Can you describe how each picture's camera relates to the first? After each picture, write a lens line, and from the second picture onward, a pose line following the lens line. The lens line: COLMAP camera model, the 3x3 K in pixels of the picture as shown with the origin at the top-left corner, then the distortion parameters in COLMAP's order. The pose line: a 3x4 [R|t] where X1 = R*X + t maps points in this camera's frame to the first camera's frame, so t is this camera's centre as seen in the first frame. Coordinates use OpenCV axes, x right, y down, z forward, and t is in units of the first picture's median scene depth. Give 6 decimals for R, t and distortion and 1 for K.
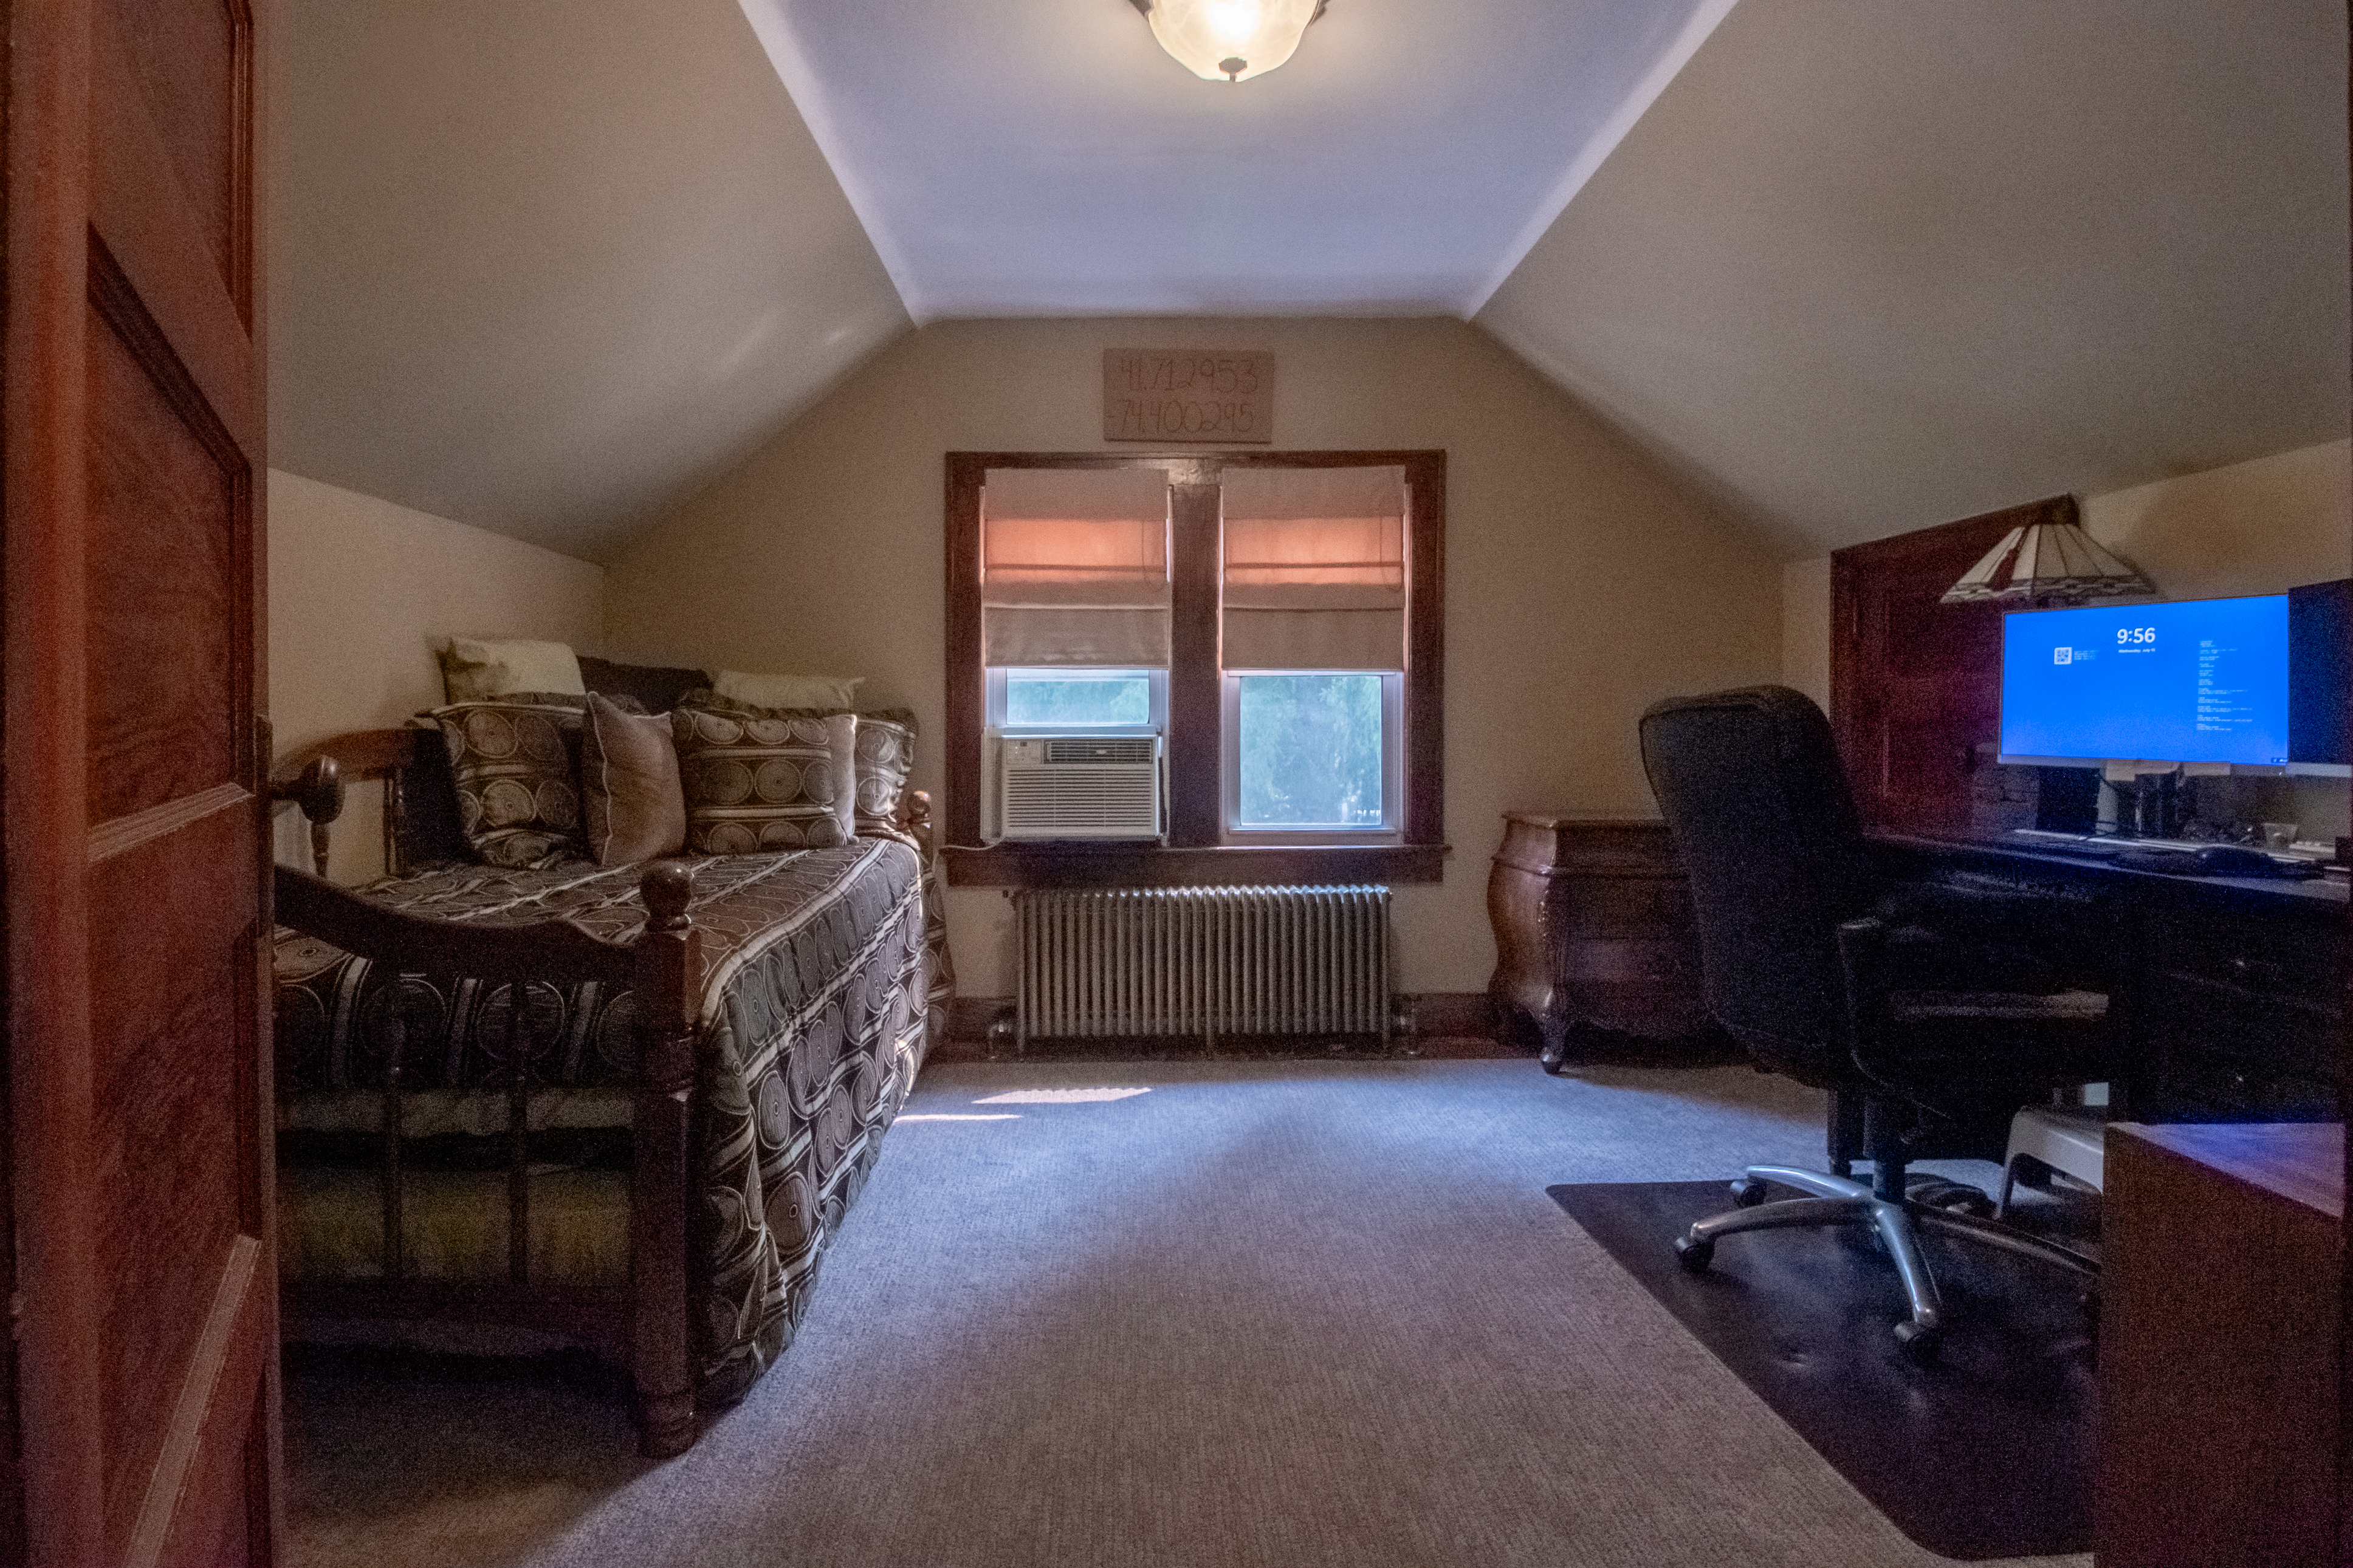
lens RADIAL K [[1205.6, 0, 1143.6], [0, 1205.6, 740.6], [0, 0, 1]] dist [-0.001991, -0.007729]
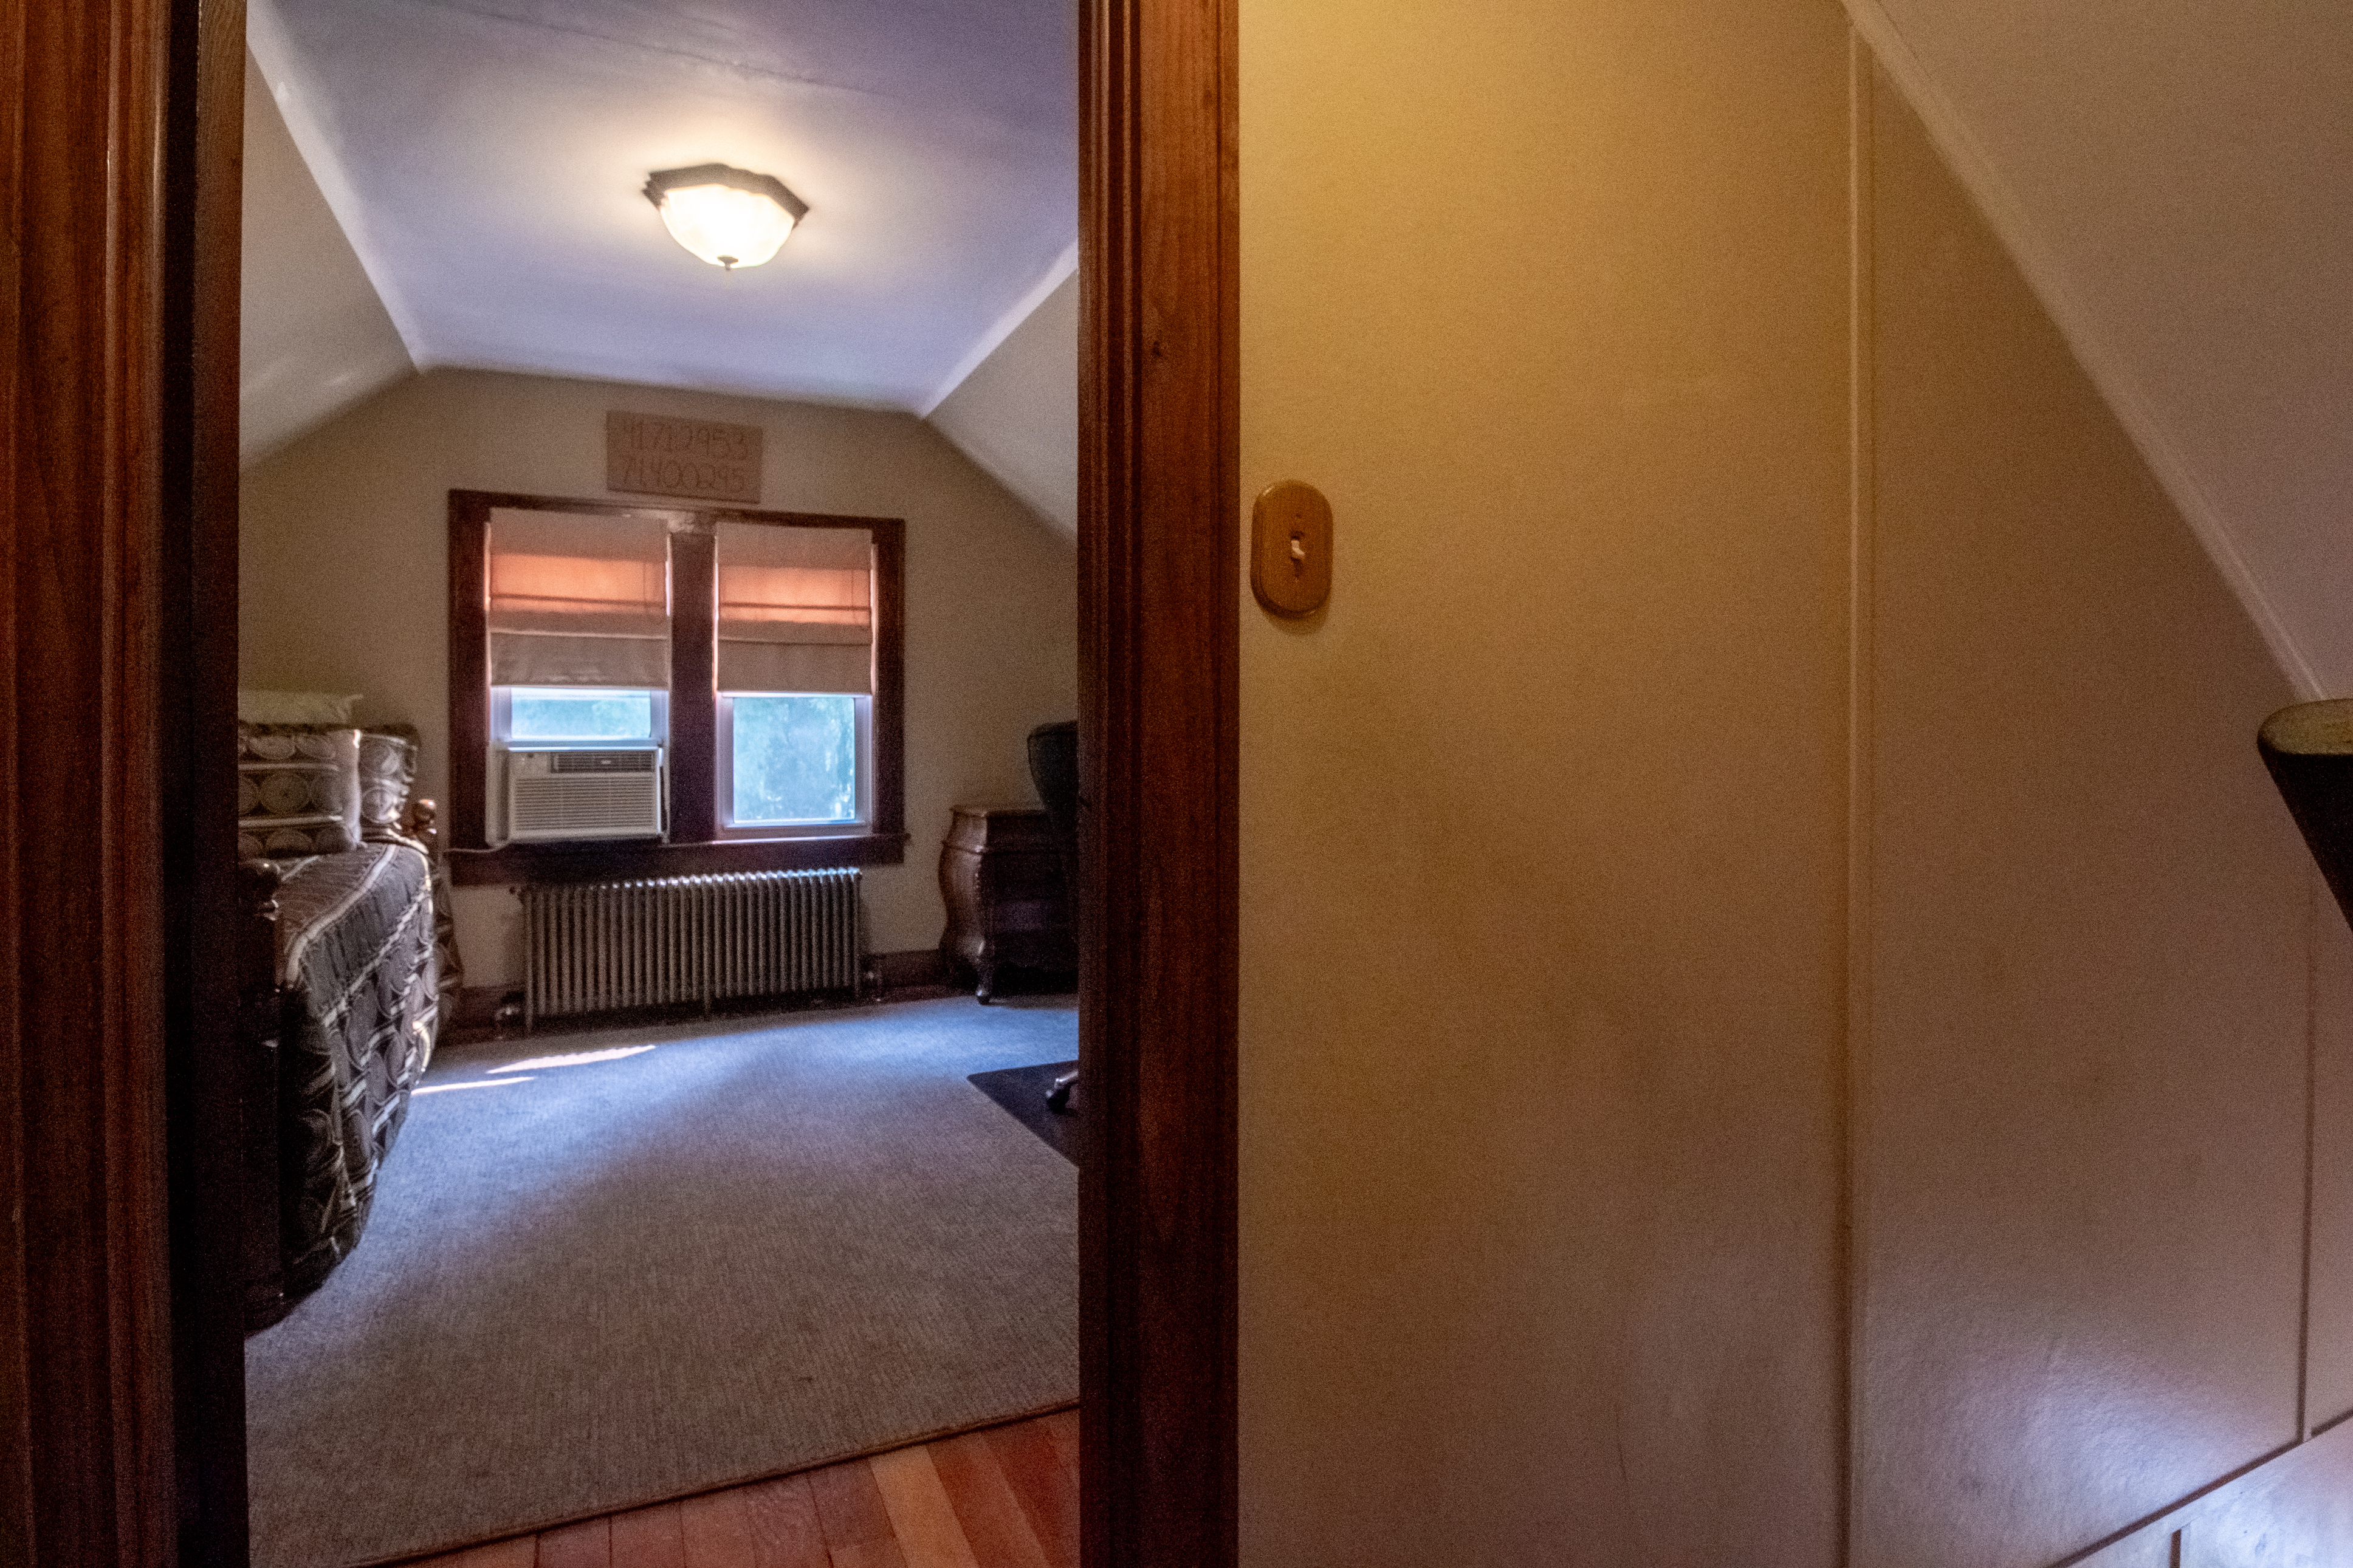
lens RADIAL K [[1205.6, 0, 1143.6], [0, 1205.6, 740.6], [0, 0, 1]] dist [-0.001991, -0.007729]
pose [[0.917589, -0.002671, 0.397521, -0.022452], [0.002537, 0.999996, 0.000862, -0.011321], [-0.397522, 0.000218, 0.917593, -0.267295]]
